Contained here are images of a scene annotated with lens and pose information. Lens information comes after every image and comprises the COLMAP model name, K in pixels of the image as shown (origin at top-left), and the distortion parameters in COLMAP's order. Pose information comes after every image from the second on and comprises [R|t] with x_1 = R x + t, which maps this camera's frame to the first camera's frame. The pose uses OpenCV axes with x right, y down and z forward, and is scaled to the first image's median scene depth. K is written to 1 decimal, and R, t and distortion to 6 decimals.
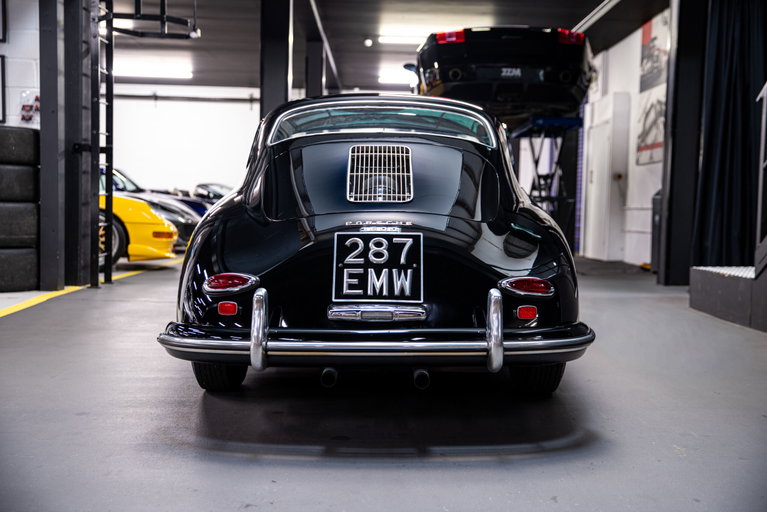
lens RADIAL K [[890.5, 0, 382.2], [0, 890.5, 248.0], [0, 0, 1]] dist [0.005408, 0.000000]
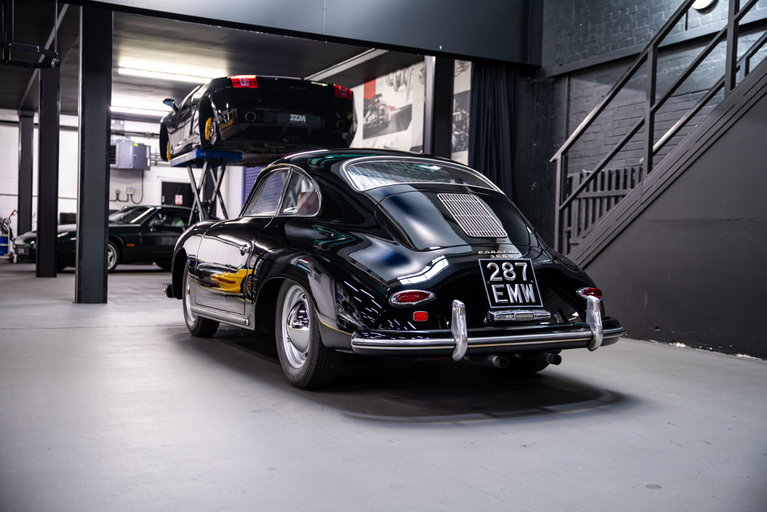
lens RADIAL K [[829.4, 0, 387.0], [0, 829.4, 261.3], [0, 0, 1]] dist [0.041596, 0.000000]
pose [[0.896002, -0.008274, 0.443973, -0.763824], [0.011138, 0.999931, -0.003844, -0.010418], [-0.443910, 0.008389, 0.896032, -0.099524]]
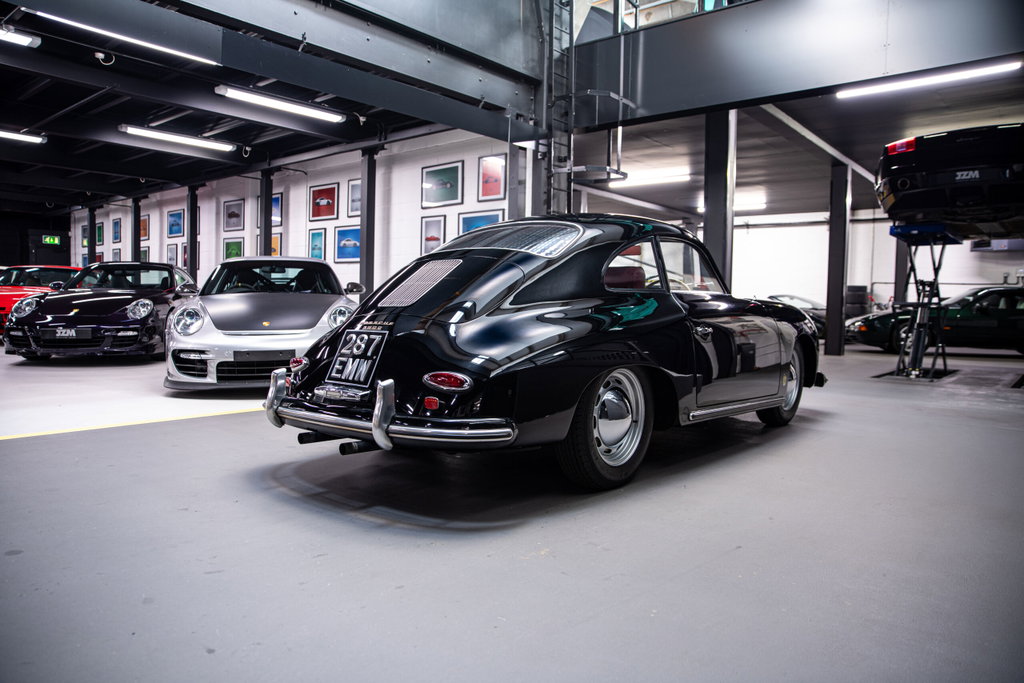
lens RADIAL K [[689.1, 0, 510.2], [0, 689.1, 331.6], [0, 0, 1]] dist [-0.056636, 0.001743]
pose [[0.756130, 0.016699, -0.654208, 0.799962], [-0.029953, 0.999510, -0.009107, -0.012996], [0.653735, 0.026481, 0.756260, 0.394561]]
